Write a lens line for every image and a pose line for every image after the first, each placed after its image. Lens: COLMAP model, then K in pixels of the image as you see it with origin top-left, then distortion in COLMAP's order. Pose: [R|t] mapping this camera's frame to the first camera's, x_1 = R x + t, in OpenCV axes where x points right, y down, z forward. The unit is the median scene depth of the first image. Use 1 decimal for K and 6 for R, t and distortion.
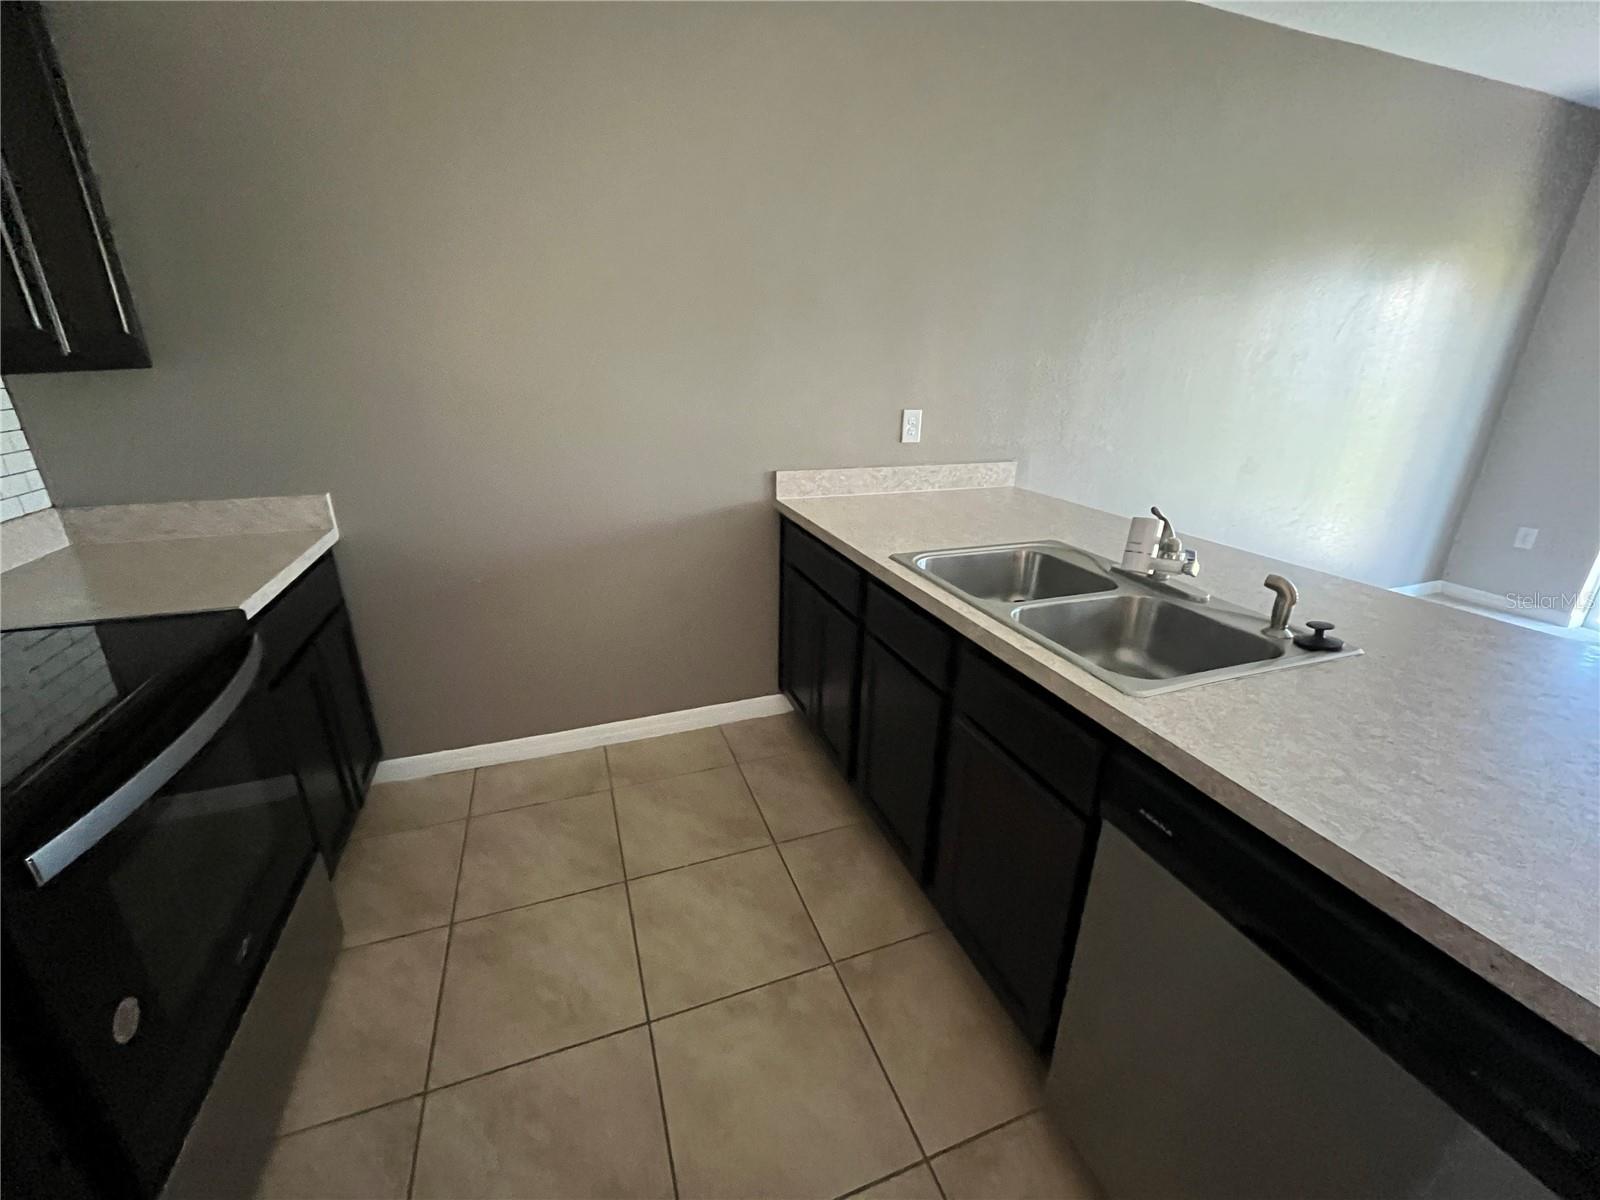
lens RADIAL K [[645.8, 0, 787.4], [0, 645.8, 601.3], [0, 0, 1]] dist [-0.002357, -0.000202]
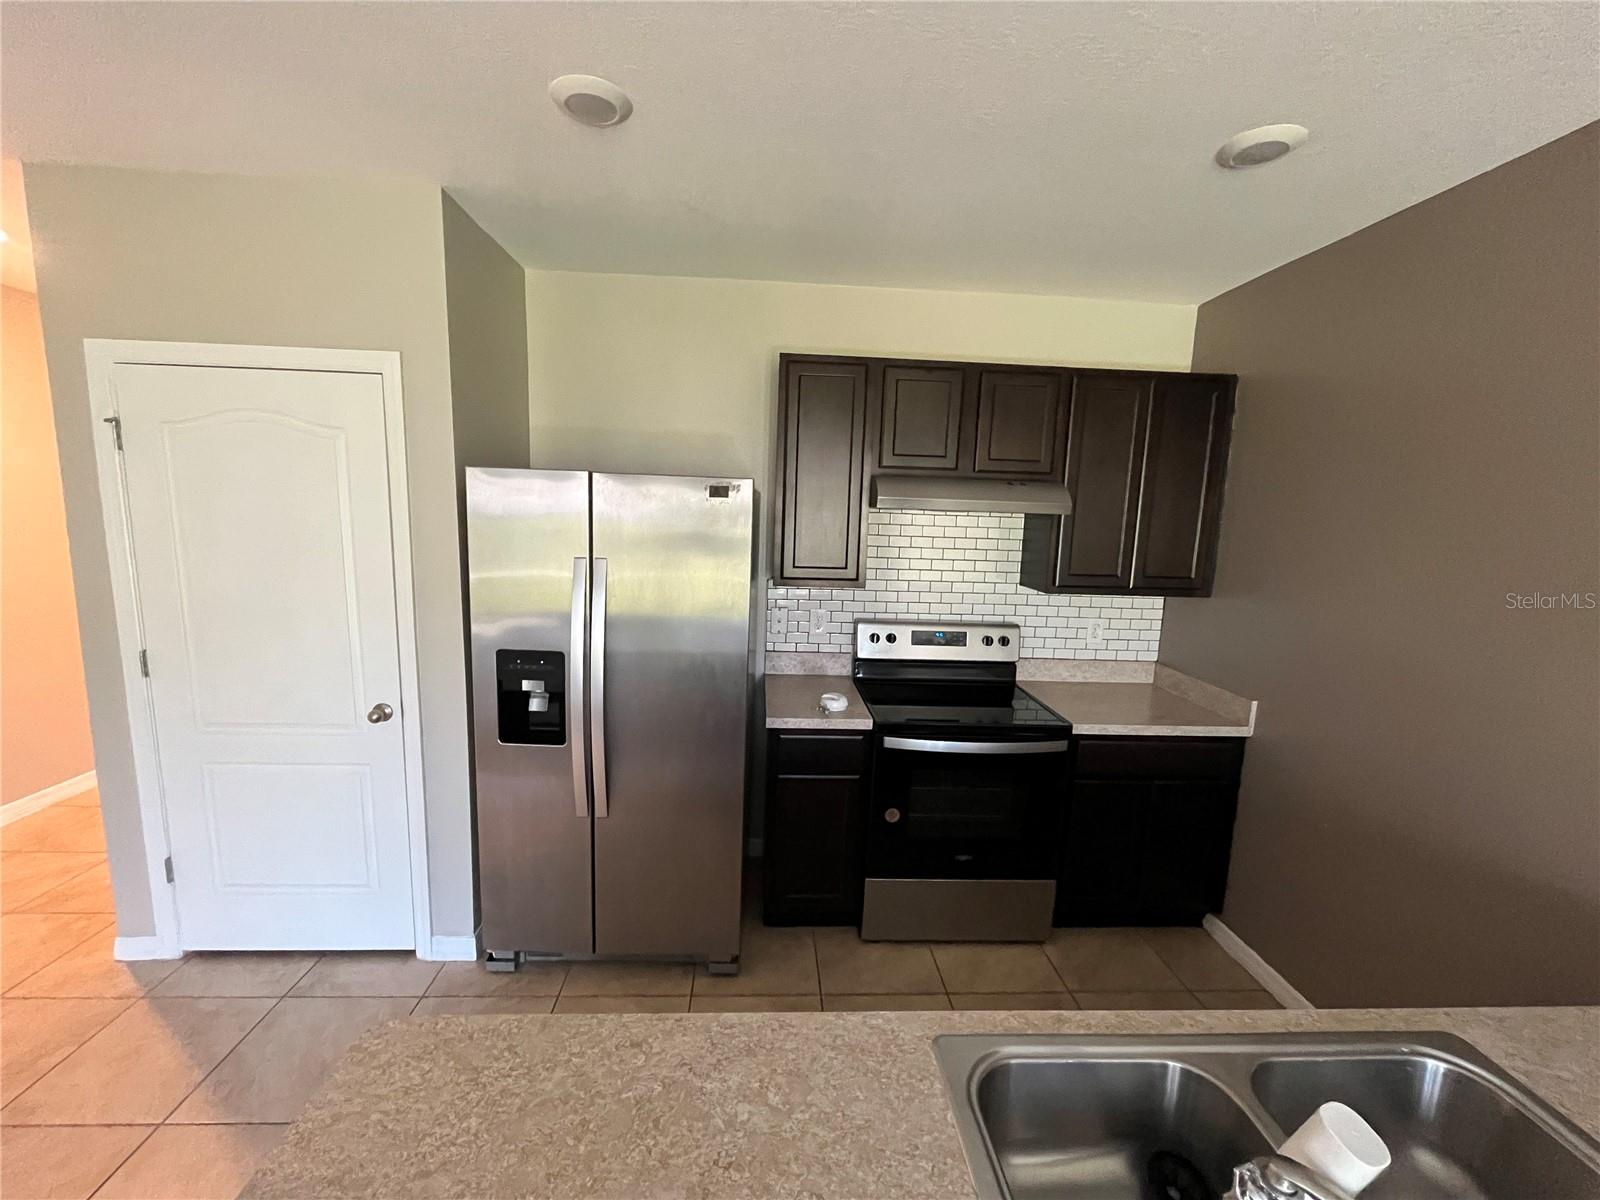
lens RADIAL K [[645.8, 0, 804.2], [0, 645.8, 598.3], [0, 0, 1]] dist [-0.002357, -0.000202]
pose [[-0.283247, 0.115839, -0.952025, 0.776872], [-0.367006, 0.904025, 0.219190, -0.318947], [0.886046, 0.411484, -0.213549, 0.417795]]
